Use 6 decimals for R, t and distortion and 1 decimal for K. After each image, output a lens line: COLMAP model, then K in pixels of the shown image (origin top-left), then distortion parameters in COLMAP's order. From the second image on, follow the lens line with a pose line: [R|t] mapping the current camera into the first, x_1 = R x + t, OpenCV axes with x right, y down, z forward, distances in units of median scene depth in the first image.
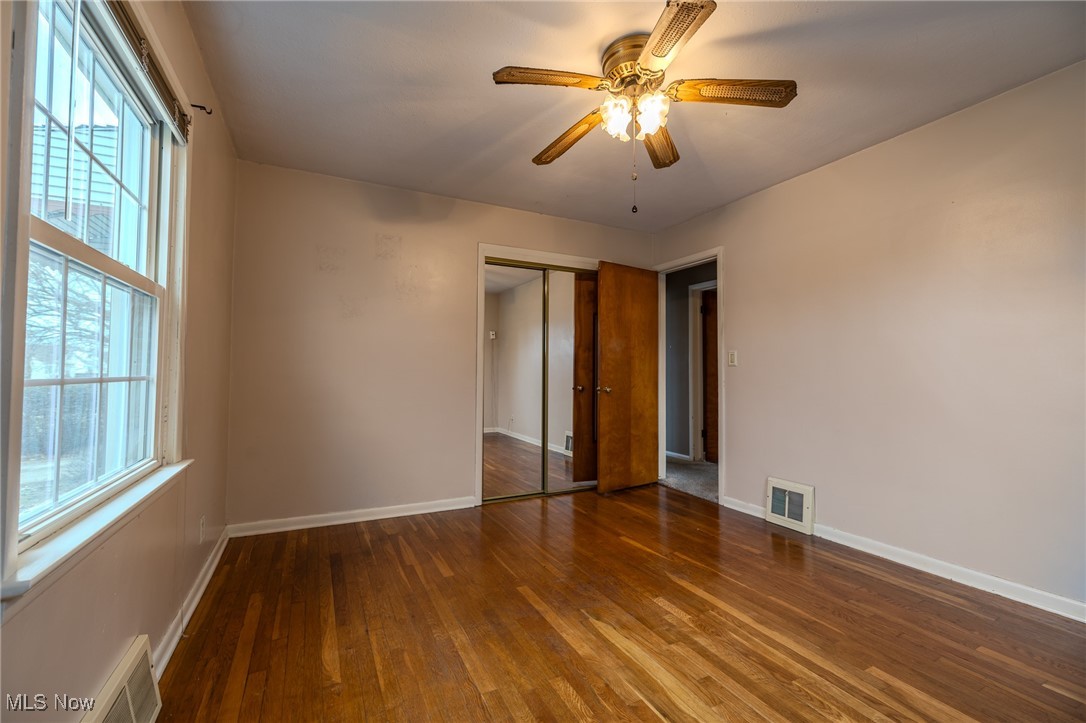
lens RADIAL K [[453.8, 0, 543.4], [0, 453.8, 356.2], [0, 0, 1]] dist [0.000694, 0.000478]
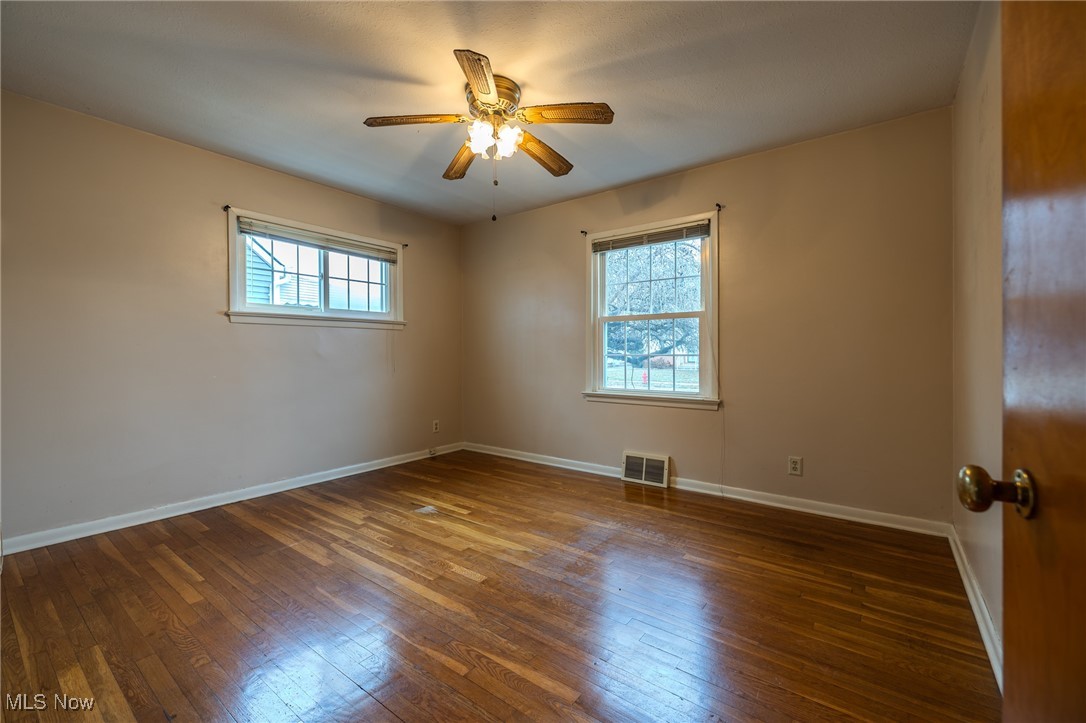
lens RADIAL K [[453.8, 0, 543.4], [0, 453.8, 356.2], [0, 0, 1]] dist [0.000694, 0.000478]
pose [[-0.897743, -0.000244, -0.440519, 0.617473], [0.012587, 0.999577, -0.026204, 0.077025], [0.440340, -0.029069, -0.897361, 2.132067]]
